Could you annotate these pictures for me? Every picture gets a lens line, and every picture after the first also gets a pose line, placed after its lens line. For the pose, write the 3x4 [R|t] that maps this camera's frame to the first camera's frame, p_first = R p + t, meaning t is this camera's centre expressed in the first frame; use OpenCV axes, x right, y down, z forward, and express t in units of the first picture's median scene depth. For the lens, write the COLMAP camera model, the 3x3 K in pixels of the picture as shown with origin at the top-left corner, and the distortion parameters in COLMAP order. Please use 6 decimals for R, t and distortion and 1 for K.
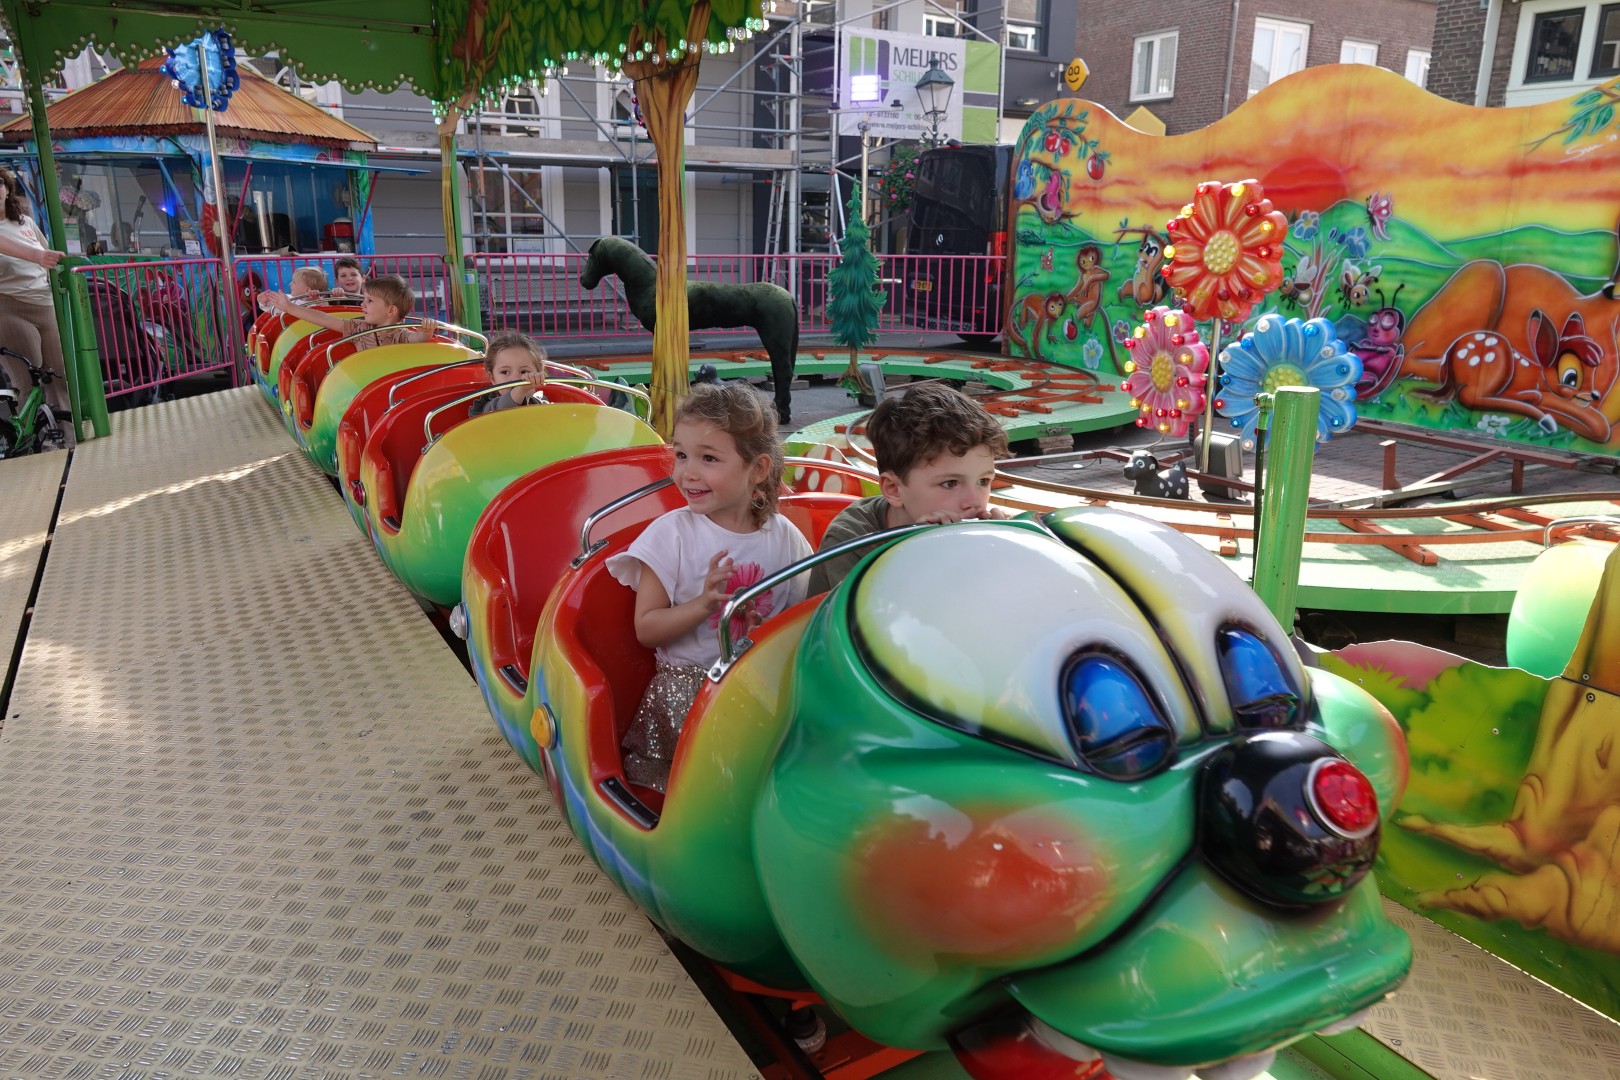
lens RADIAL K [[1119.2, 0, 810.0], [0, 1119.2, 540.0], [0, 0, 1]] dist [-0.001531, -0.002131]
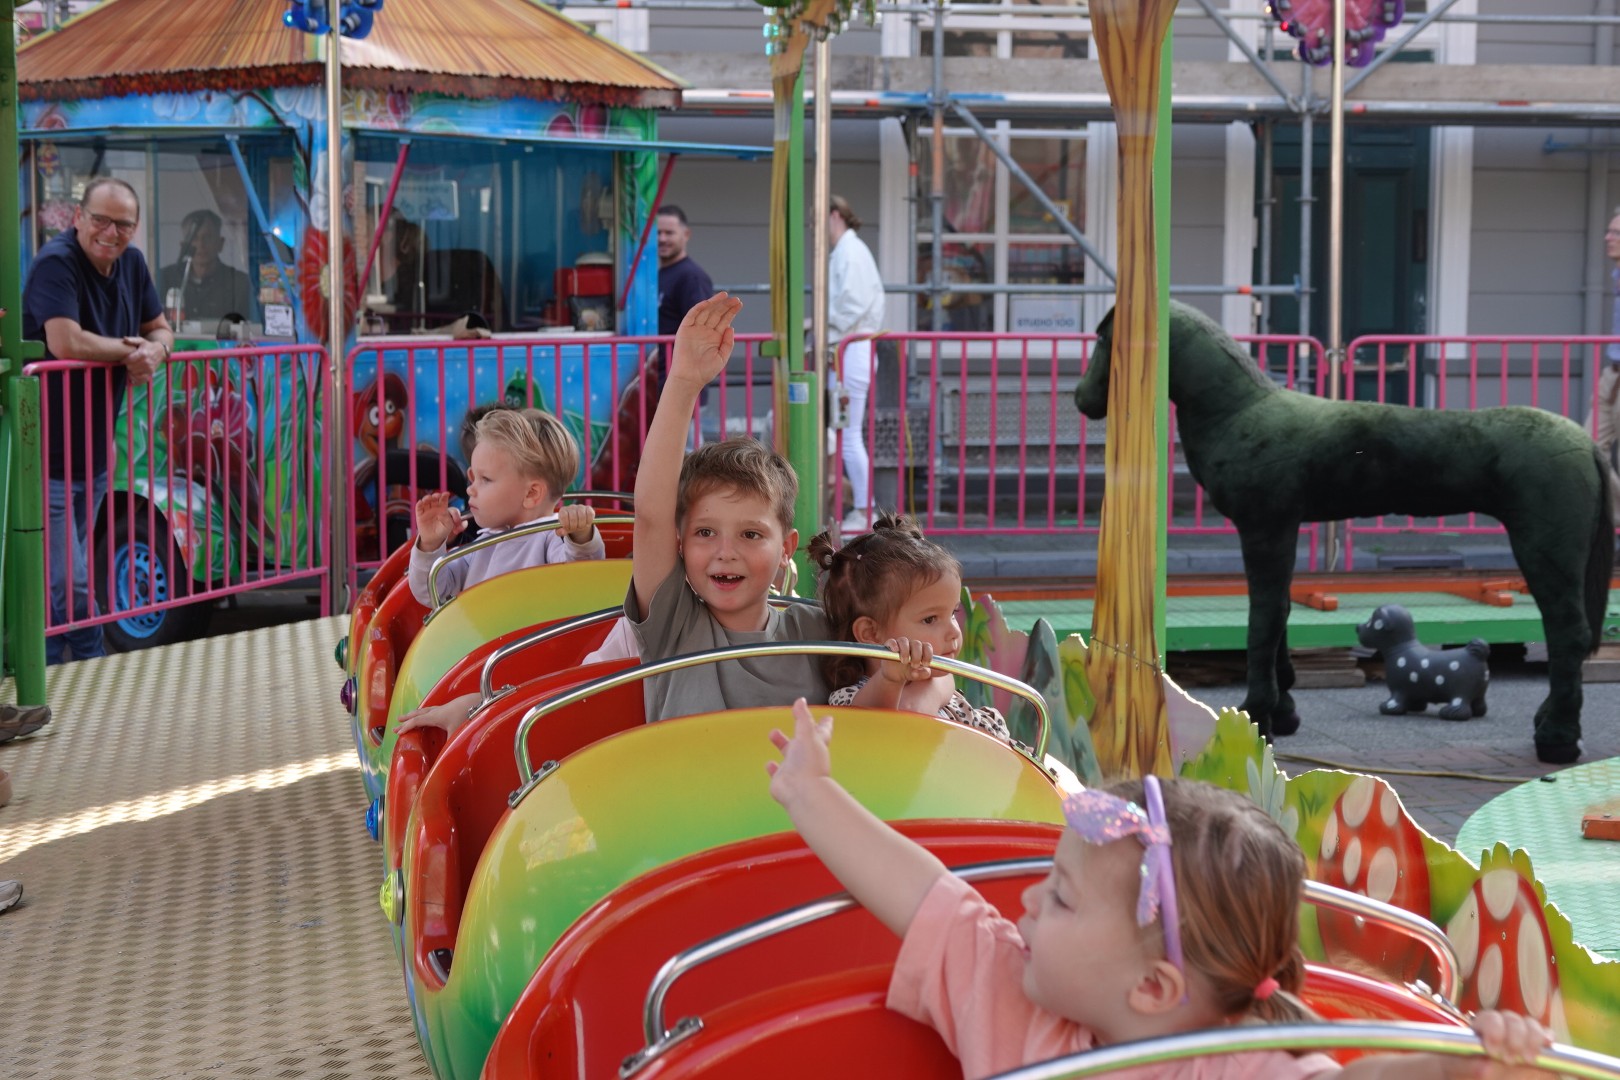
lens RADIAL K [[3064.6, 0, 810.0], [0, 3064.6, 540.0], [0, 0, 1]] dist [0.006484, 0.005619]
pose [[0.939273, 0.023833, -0.342343, 0.086809], [-0.084742, 0.982800, -0.164083, 0.015559], [0.332544, 0.183130, 0.925137, -0.077249]]
